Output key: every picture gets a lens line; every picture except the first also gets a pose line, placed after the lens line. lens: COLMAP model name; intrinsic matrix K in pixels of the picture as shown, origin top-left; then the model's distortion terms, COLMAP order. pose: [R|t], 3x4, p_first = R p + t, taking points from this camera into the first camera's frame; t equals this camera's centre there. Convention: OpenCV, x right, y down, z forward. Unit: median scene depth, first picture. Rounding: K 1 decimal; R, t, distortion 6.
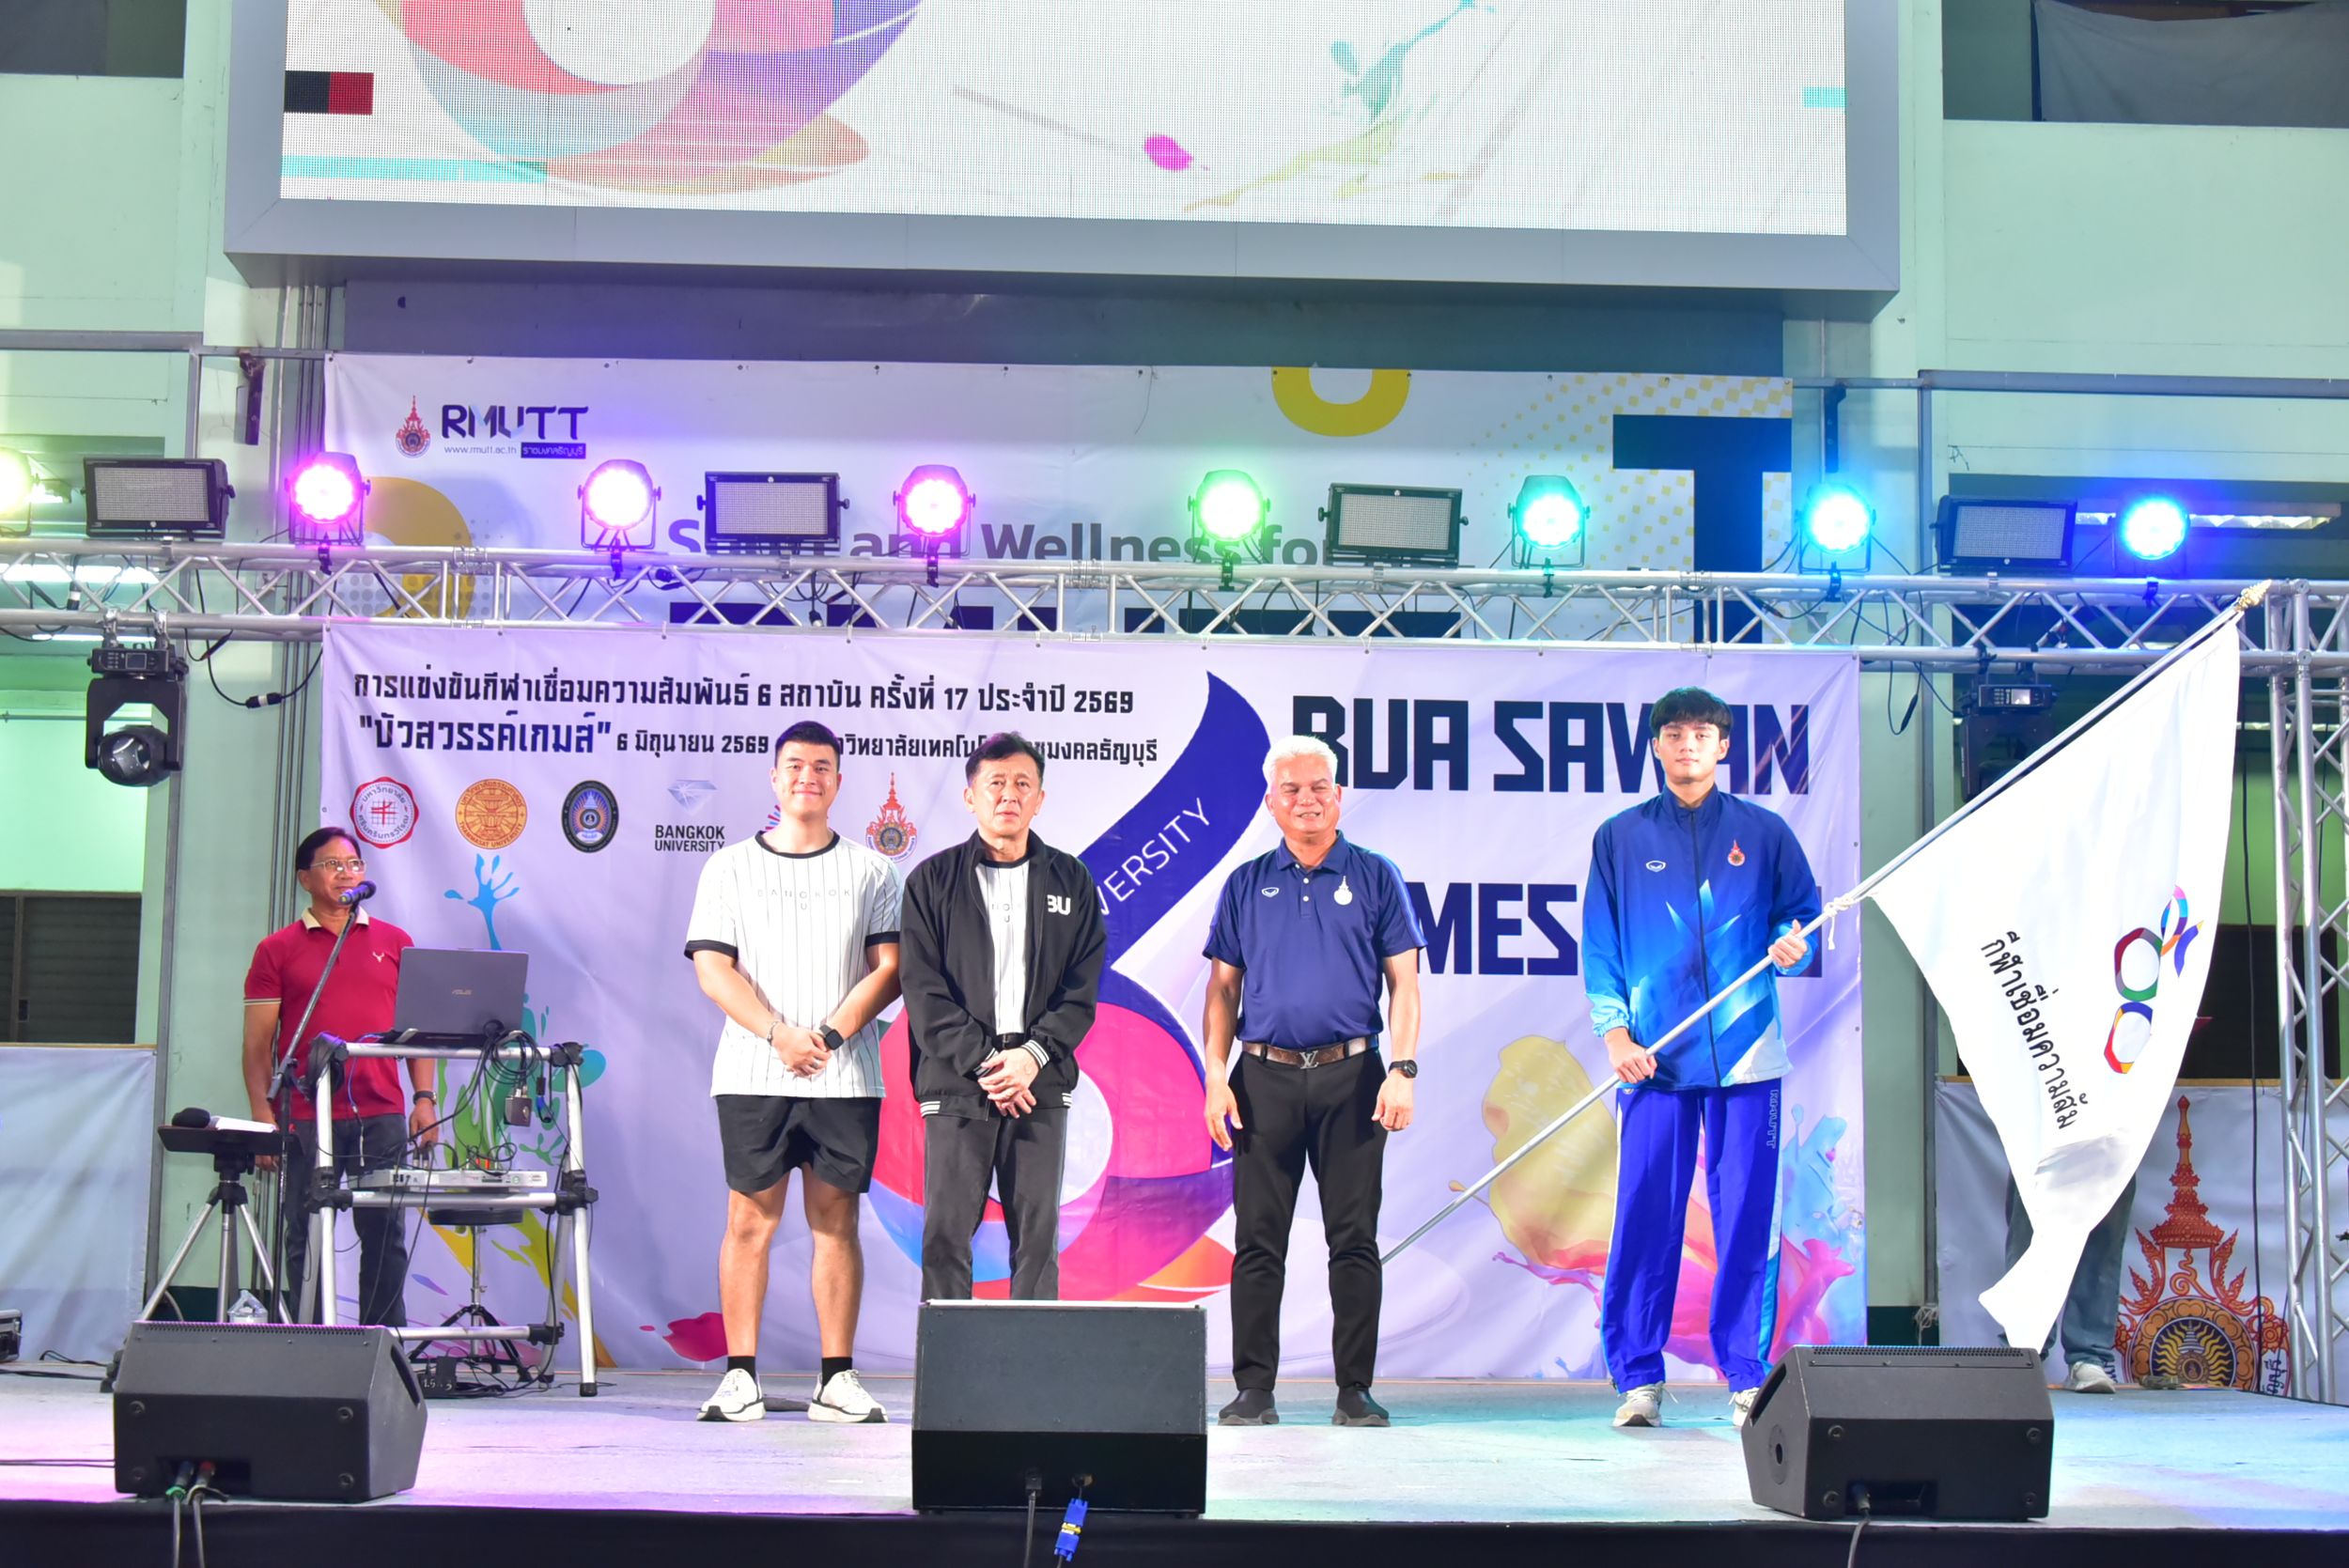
lens RADIAL K [[3454.8, 0, 1175.2], [0, 3454.8, 801.8], [0, 0, 1]] dist [-0.020758, 0.086087]
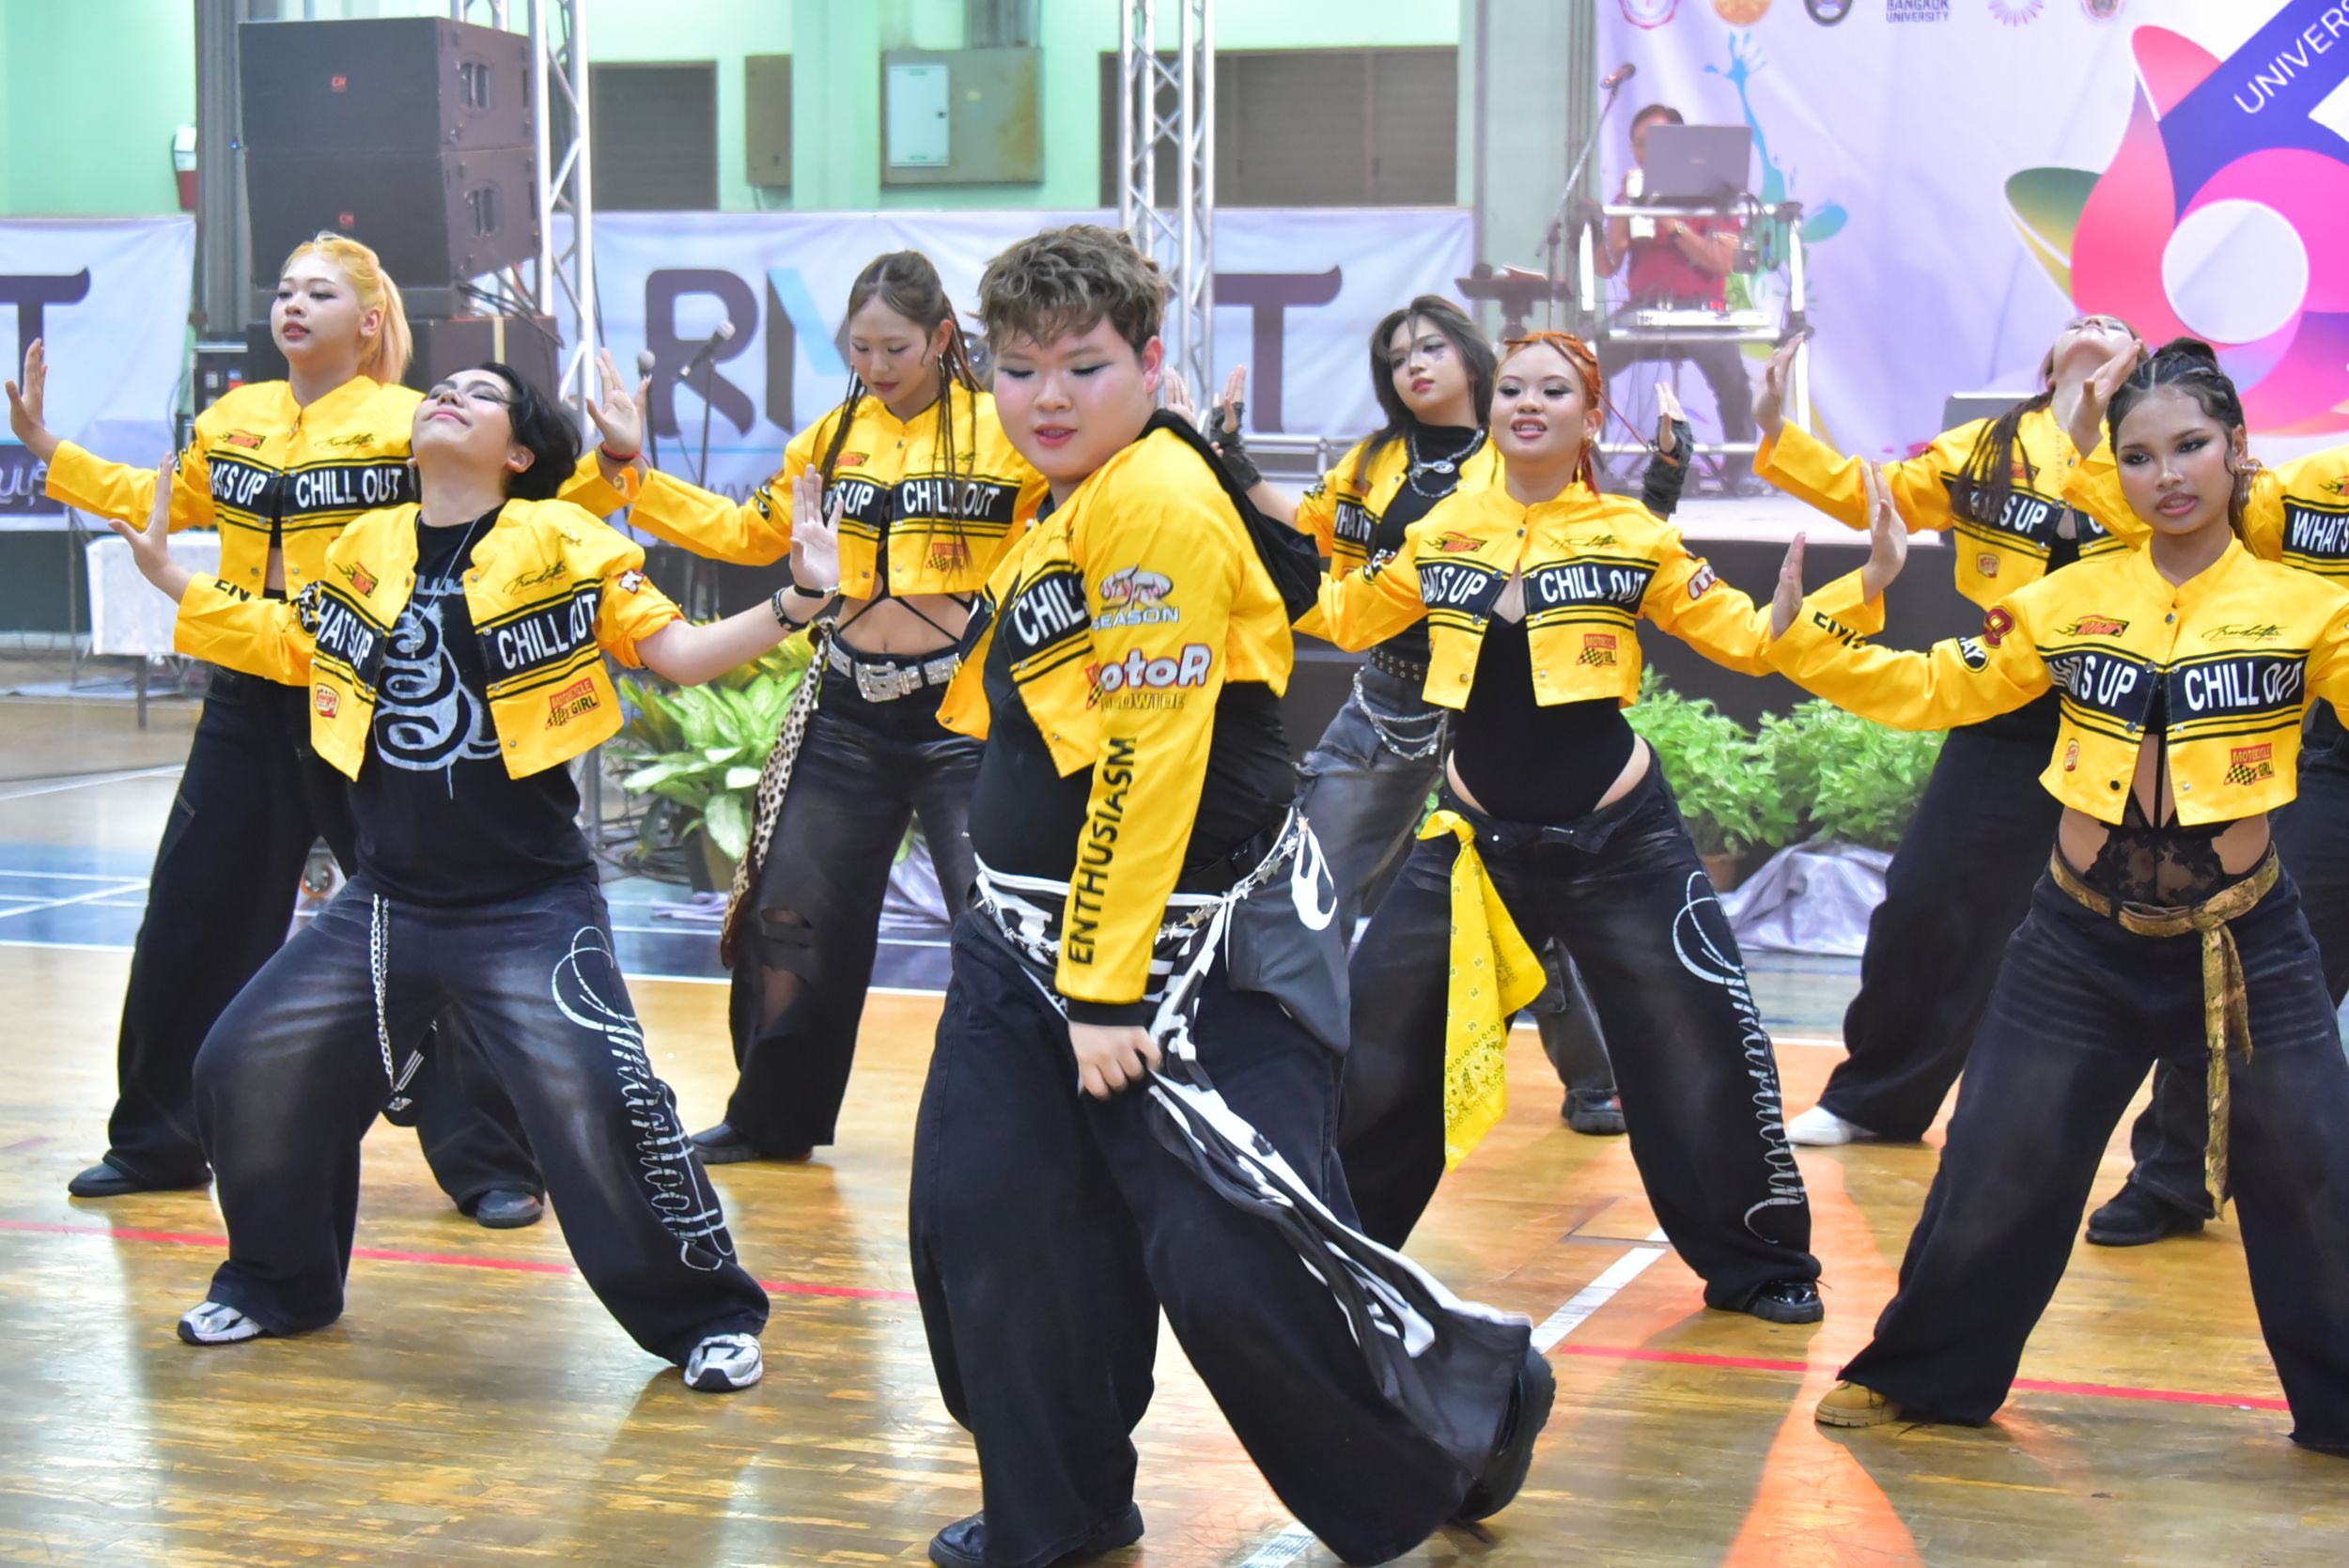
lens RADIAL K [[4512.7, 0, 1174.5], [0, 4512.7, 784.0], [0, 0, 1]] dist [-0.009734, 0.212885]
pose [[0.930180, 0.026627, -0.366136, 0.172338], [0.048658, 0.979624, 0.194859, -0.039391], [0.363864, -0.199070, 0.909931, -0.446375]]
